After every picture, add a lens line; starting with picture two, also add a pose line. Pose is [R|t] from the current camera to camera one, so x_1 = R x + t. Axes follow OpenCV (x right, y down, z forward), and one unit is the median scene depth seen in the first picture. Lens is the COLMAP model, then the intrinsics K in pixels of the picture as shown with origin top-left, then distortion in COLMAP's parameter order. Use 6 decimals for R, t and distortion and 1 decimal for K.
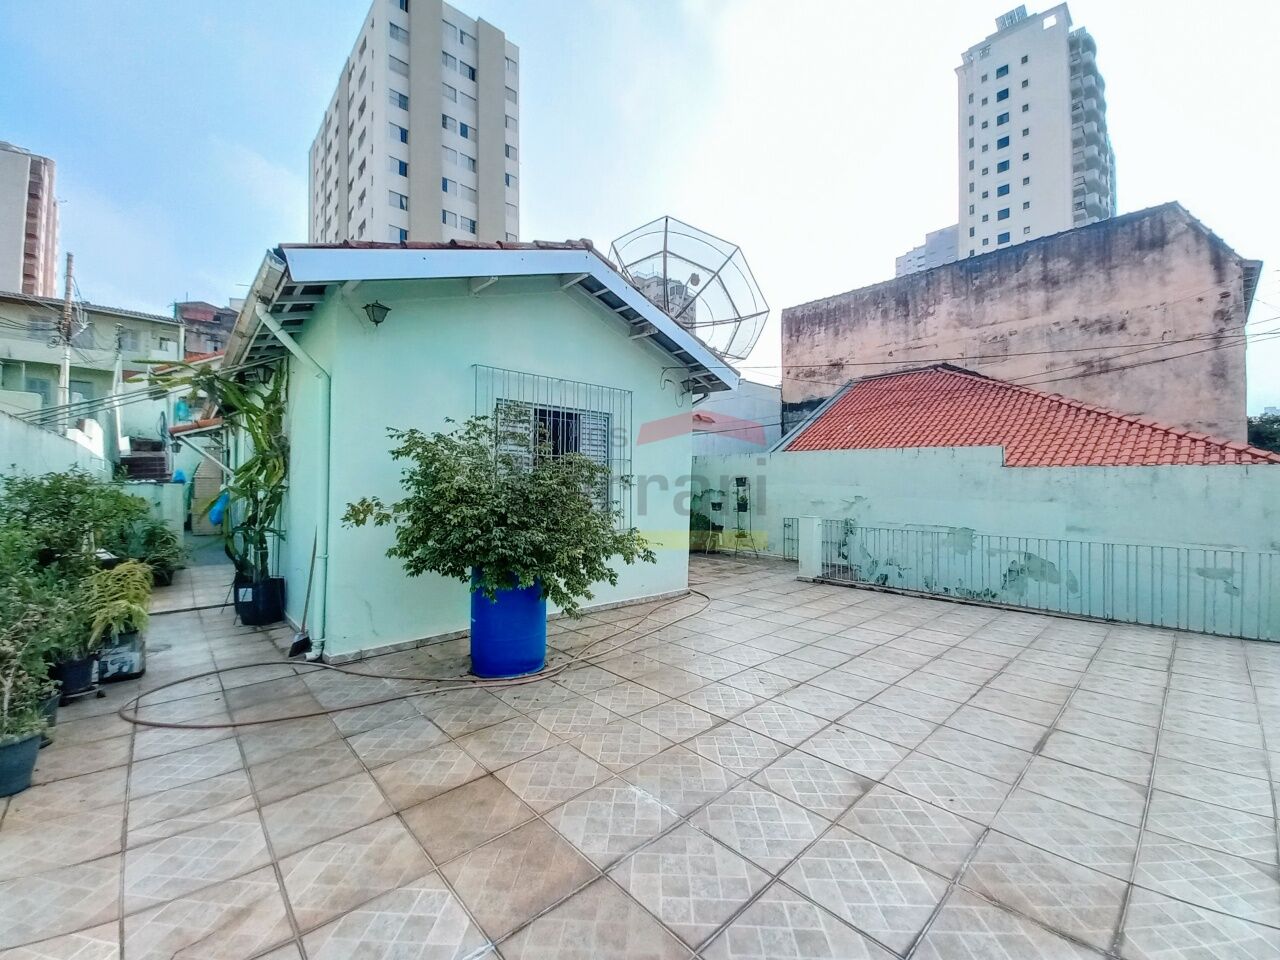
lens RADIAL K [[518.5, 0, 634.1], [0, 518.5, 477.9], [0, 0, 1]] dist [-0.017507, -0.002425]
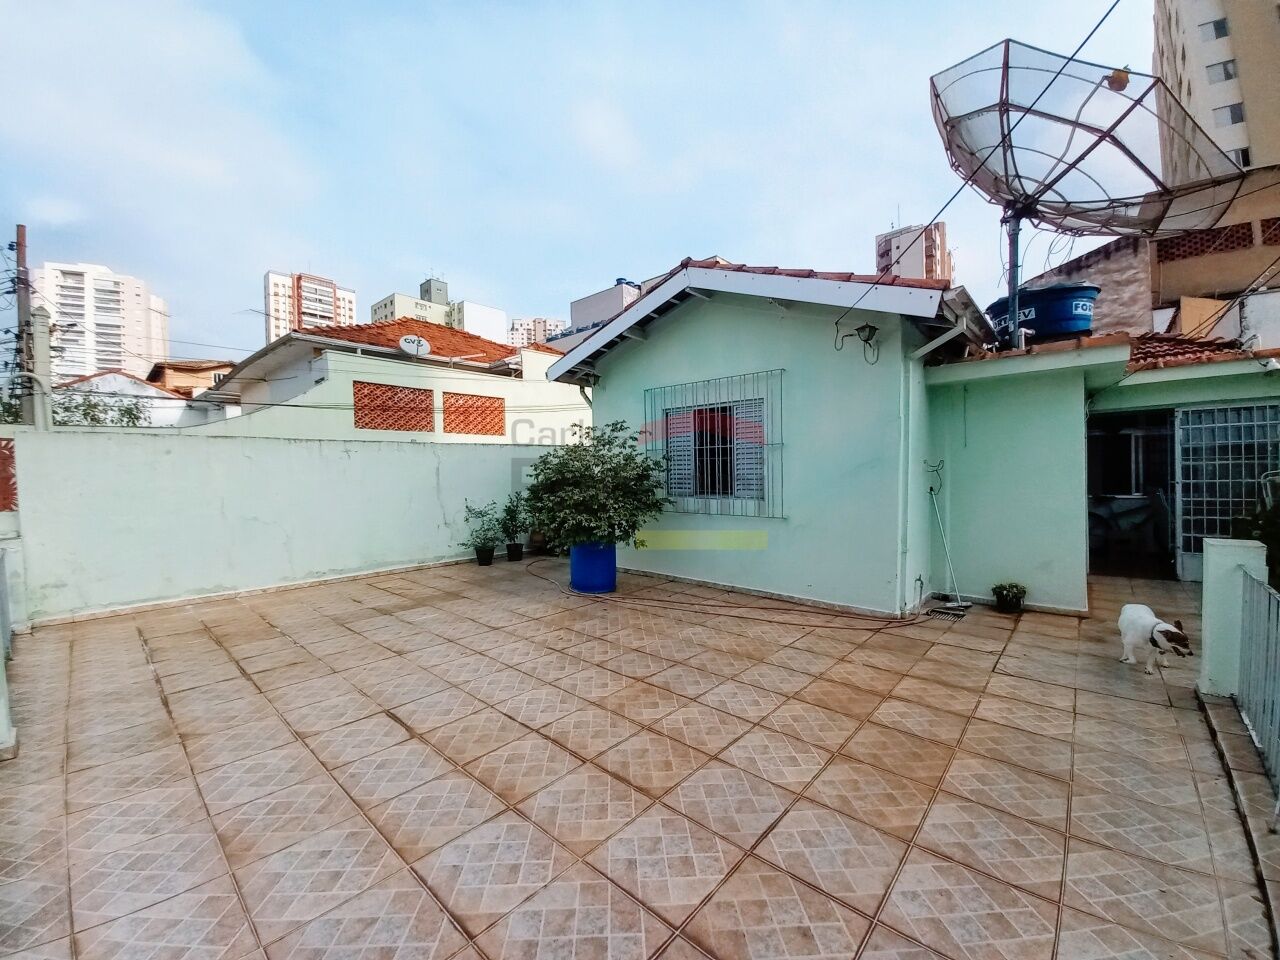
lens RADIAL K [[518.5, 0, 638.5], [0, 518.5, 479.7], [0, 0, 1]] dist [-0.017507, -0.002425]
pose [[0.097391, 0.008726, -0.995208, 1.756830], [0.021750, 0.999704, 0.010894, 0.024833], [0.995009, -0.022706, 0.097172, 1.298458]]
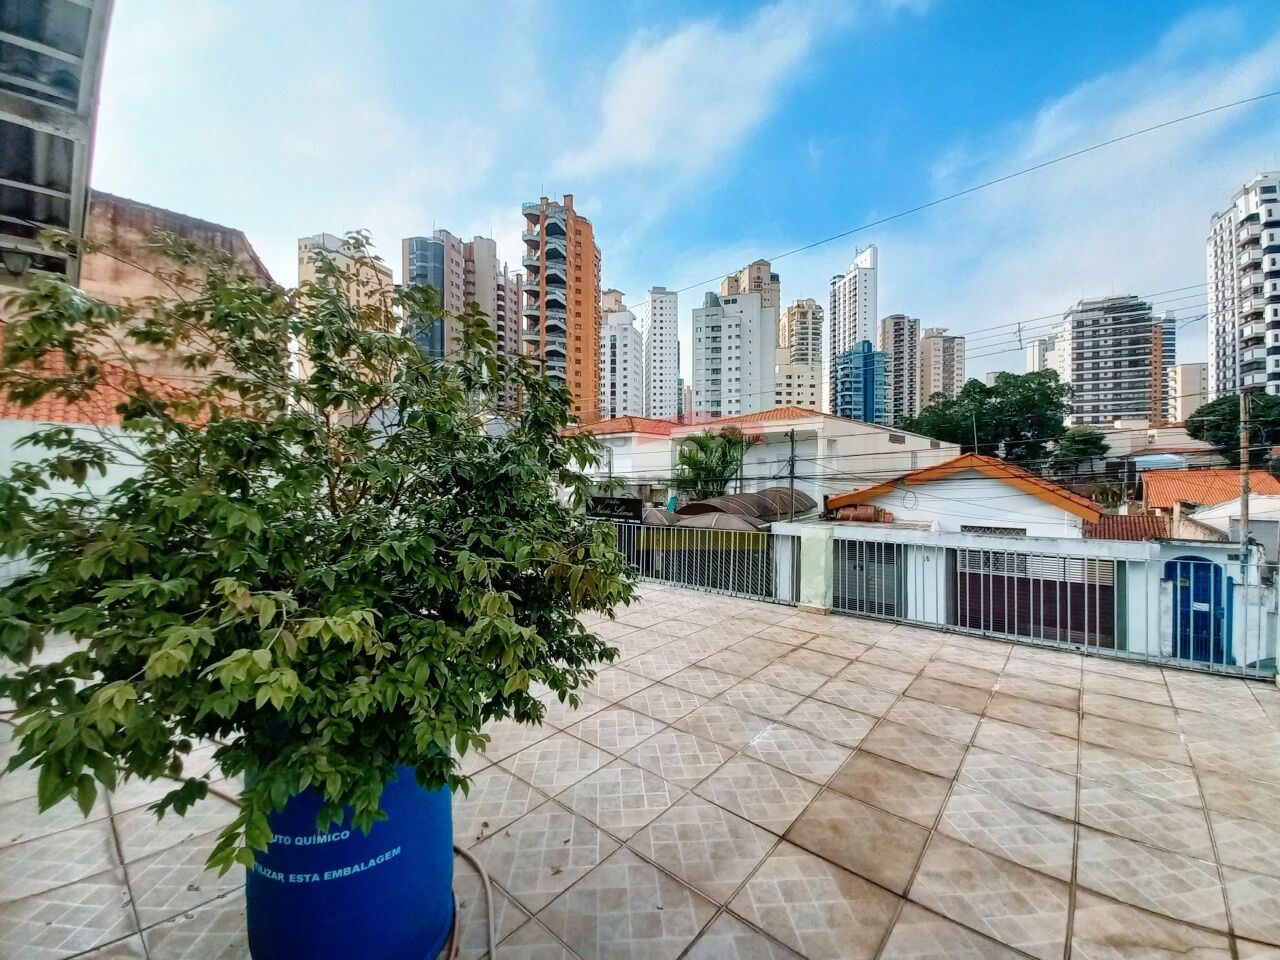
lens RADIAL K [[518.5, 0, 628.8], [0, 518.5, 470.8], [0, 0, 1]] dist [-0.017507, -0.002425]
pose [[-0.105456, 0.002853, 0.994420, -0.877028], [-0.006067, 0.999975, -0.003512, 0.002758], [-0.994405, -0.006404, -0.105436, 1.104129]]
